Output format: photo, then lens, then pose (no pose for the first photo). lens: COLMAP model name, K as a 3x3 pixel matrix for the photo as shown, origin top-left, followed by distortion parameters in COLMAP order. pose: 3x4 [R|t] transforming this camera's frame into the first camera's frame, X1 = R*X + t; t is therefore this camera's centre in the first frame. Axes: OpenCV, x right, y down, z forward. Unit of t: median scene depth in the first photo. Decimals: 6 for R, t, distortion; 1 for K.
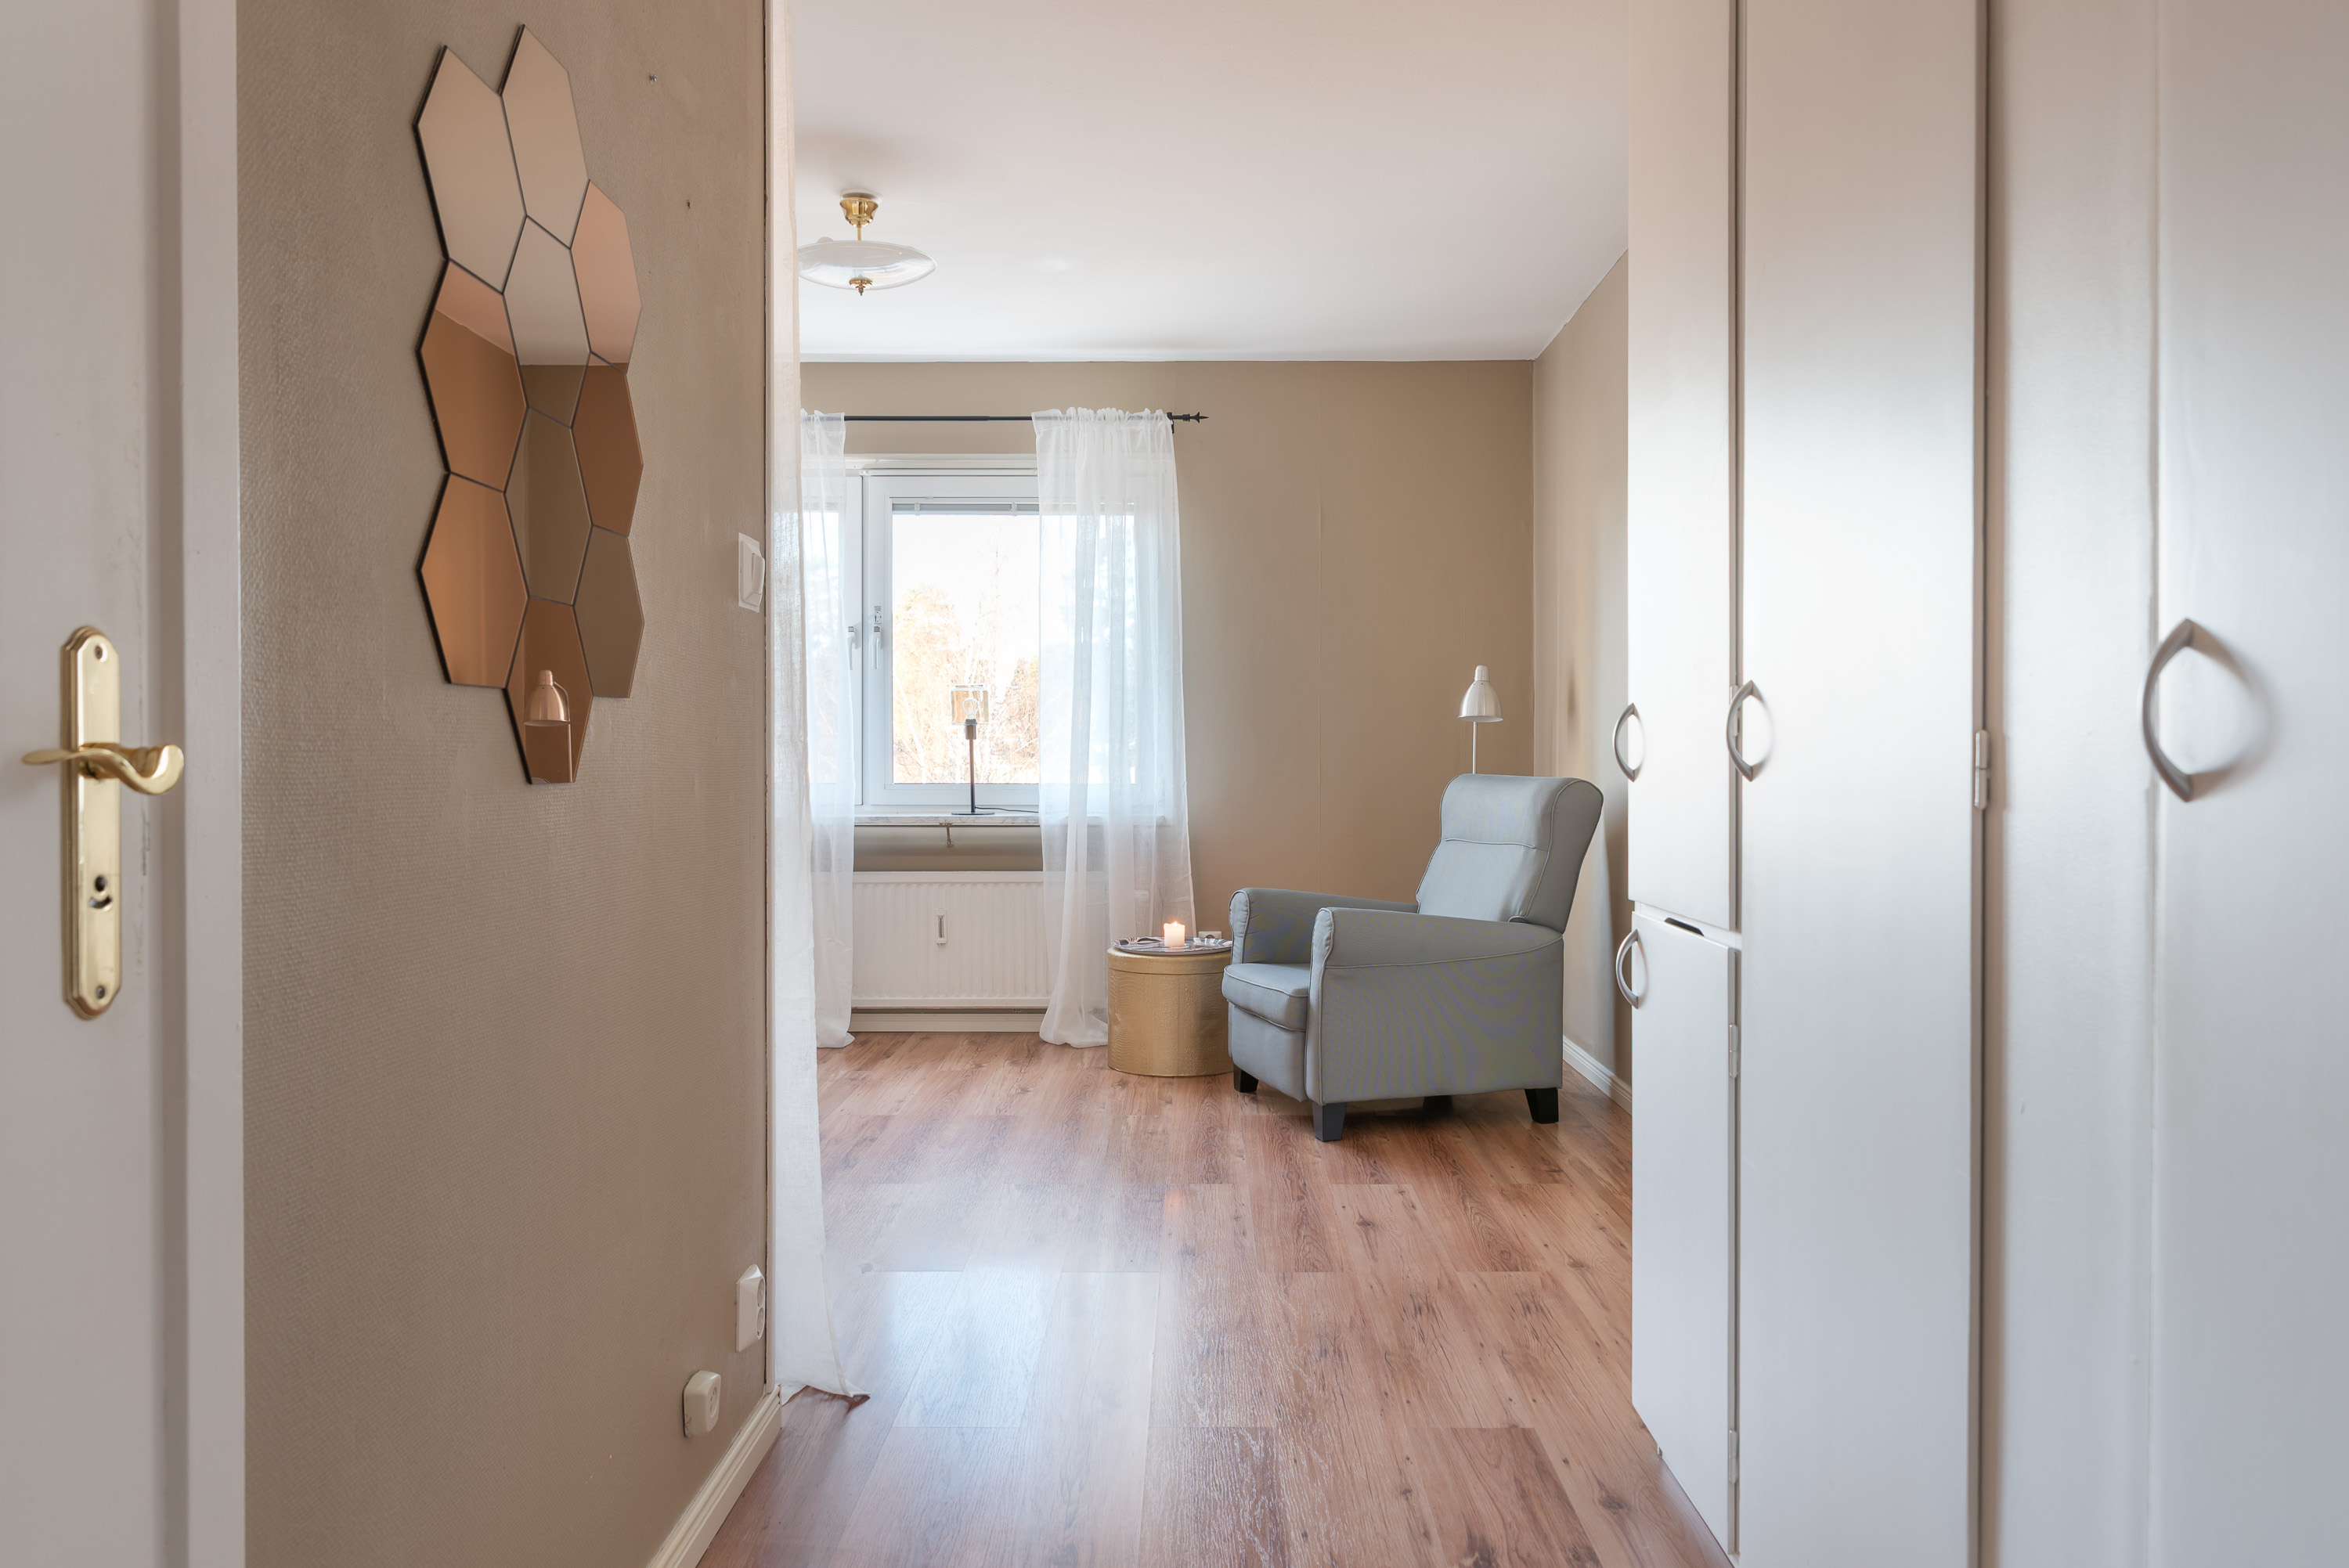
lens RADIAL K [[1543.3, 0, 1171.5], [0, 1543.3, 774.7], [0, 0, 1]] dist [0.002421, -0.000835]
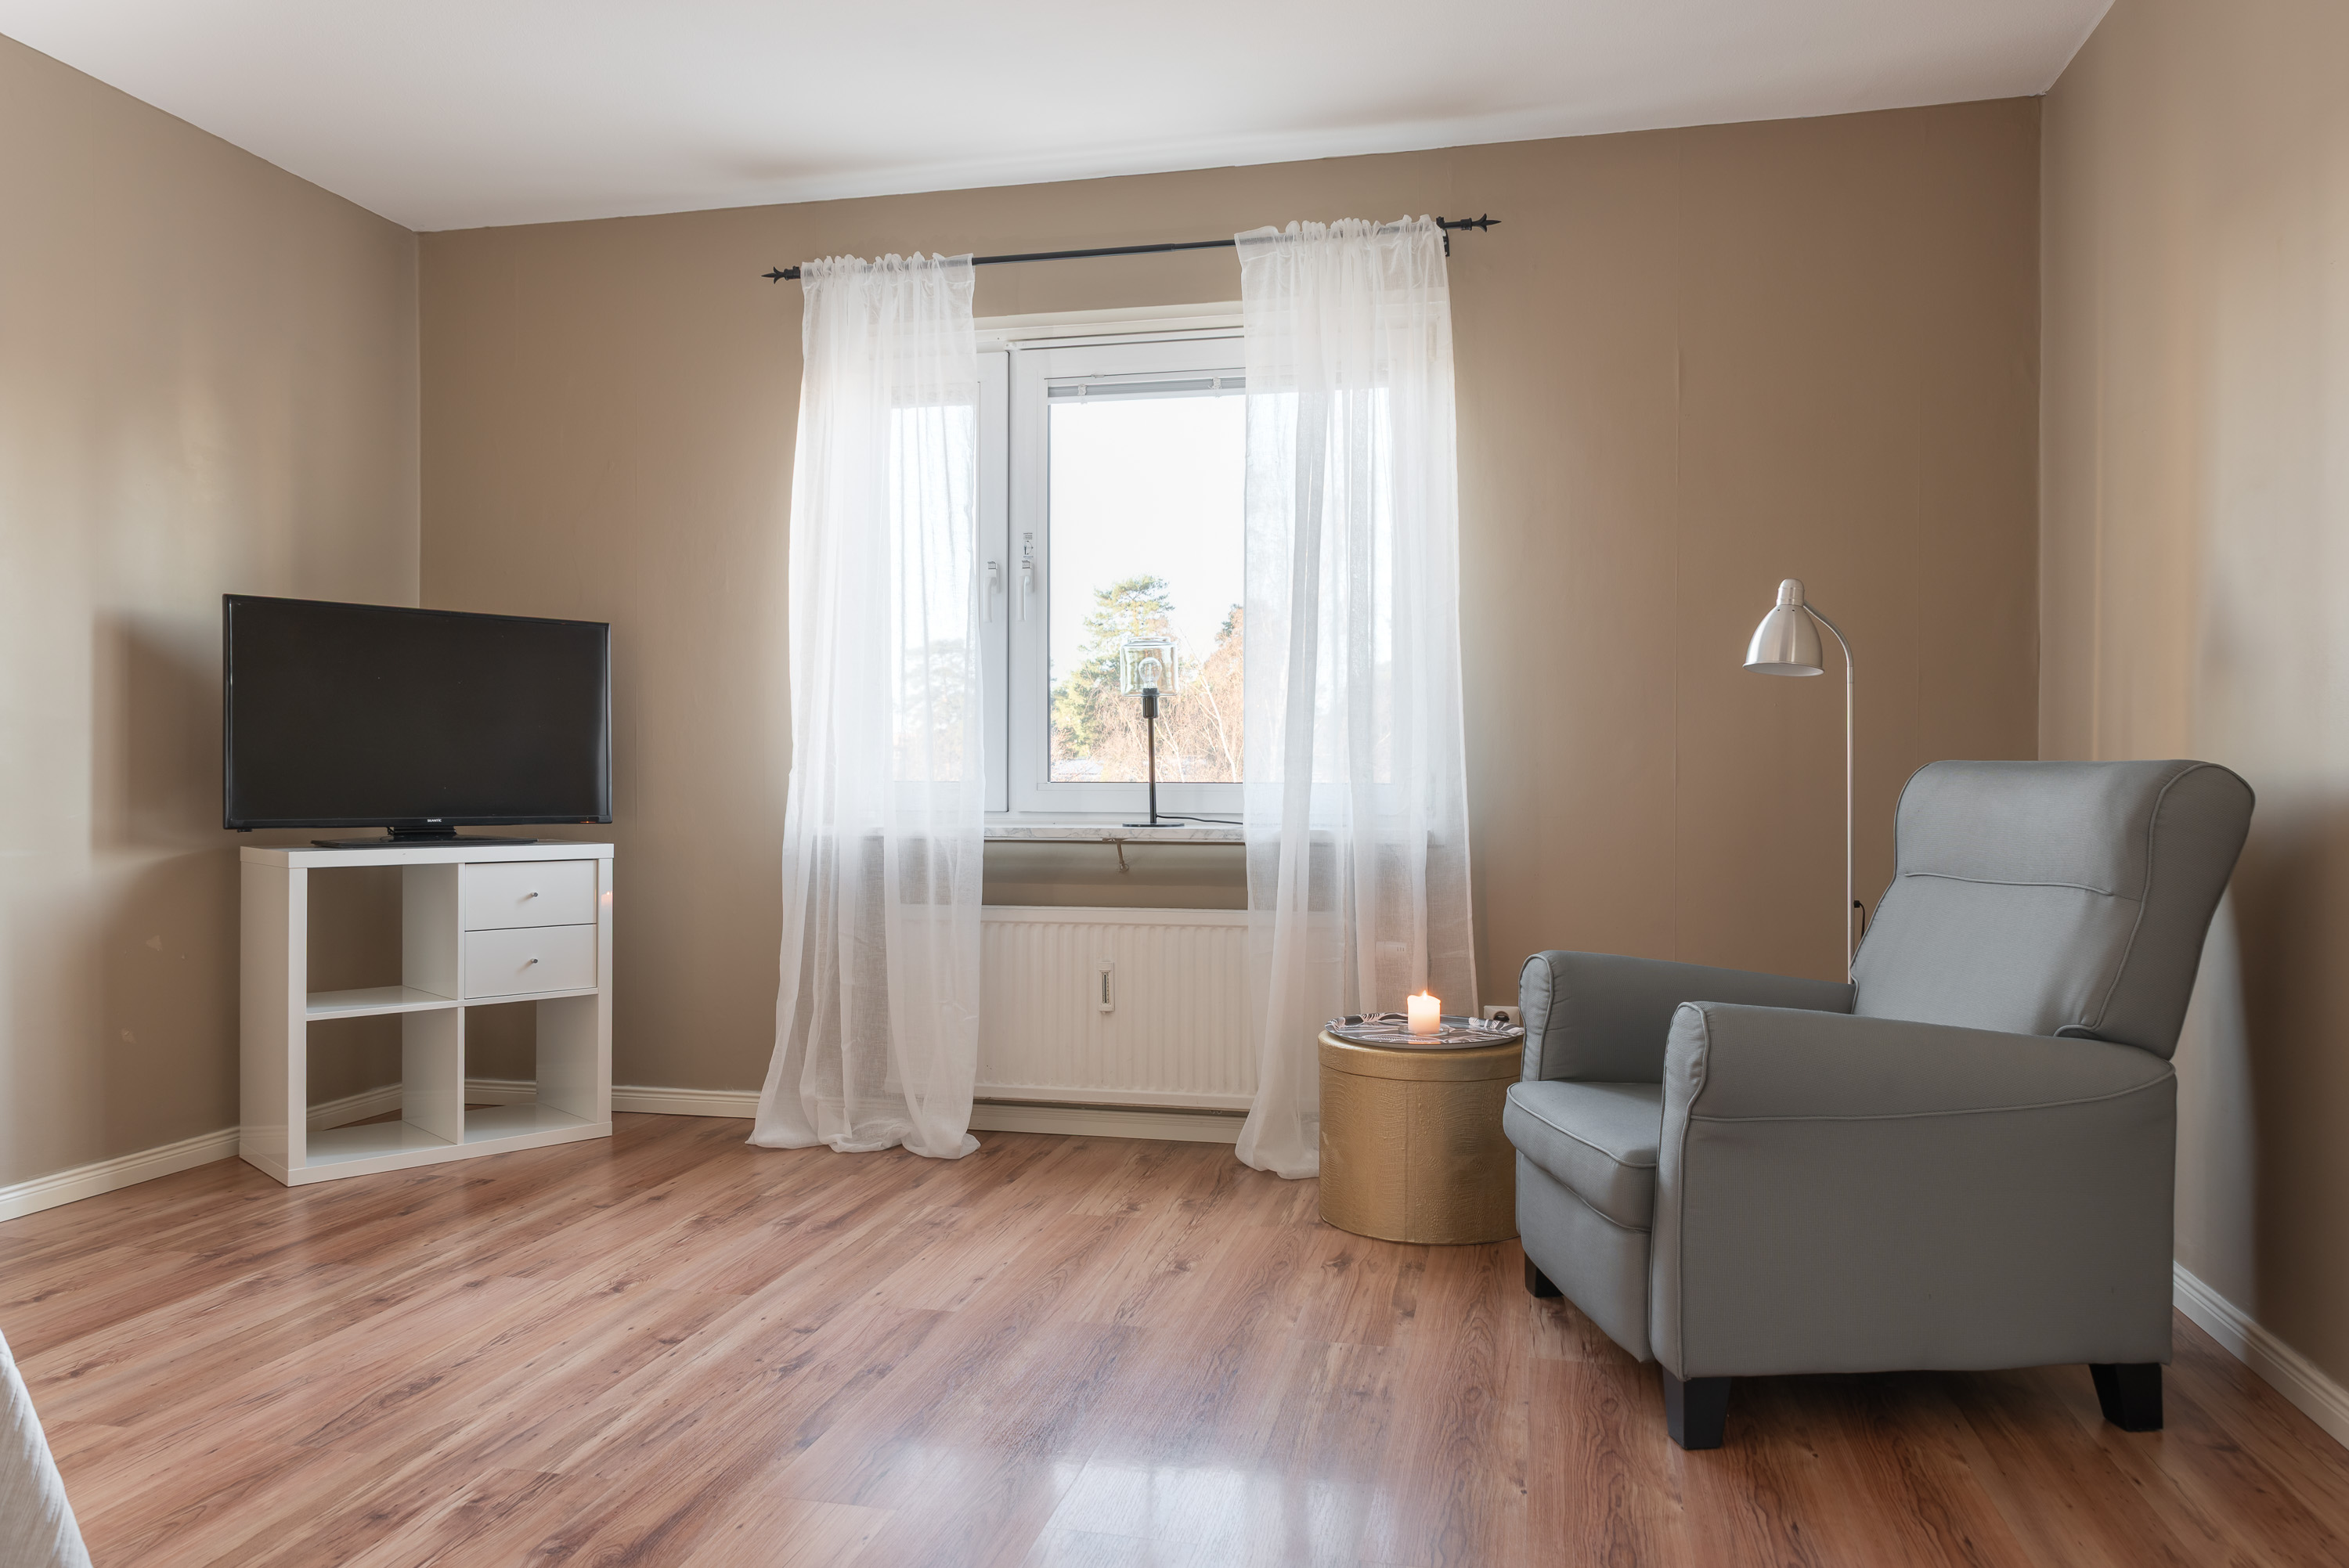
lens RADIAL K [[1558.5, 0, 1178.7], [0, 1558.5, 792.9], [0, 0, 1]] dist [0.003999, -0.005482]
pose [[0.978343, 0.004805, -0.206932, 0.029102], [-0.005179, 0.999986, -0.001265, 0.012299], [0.206923, 0.002309, 0.978354, 0.335667]]
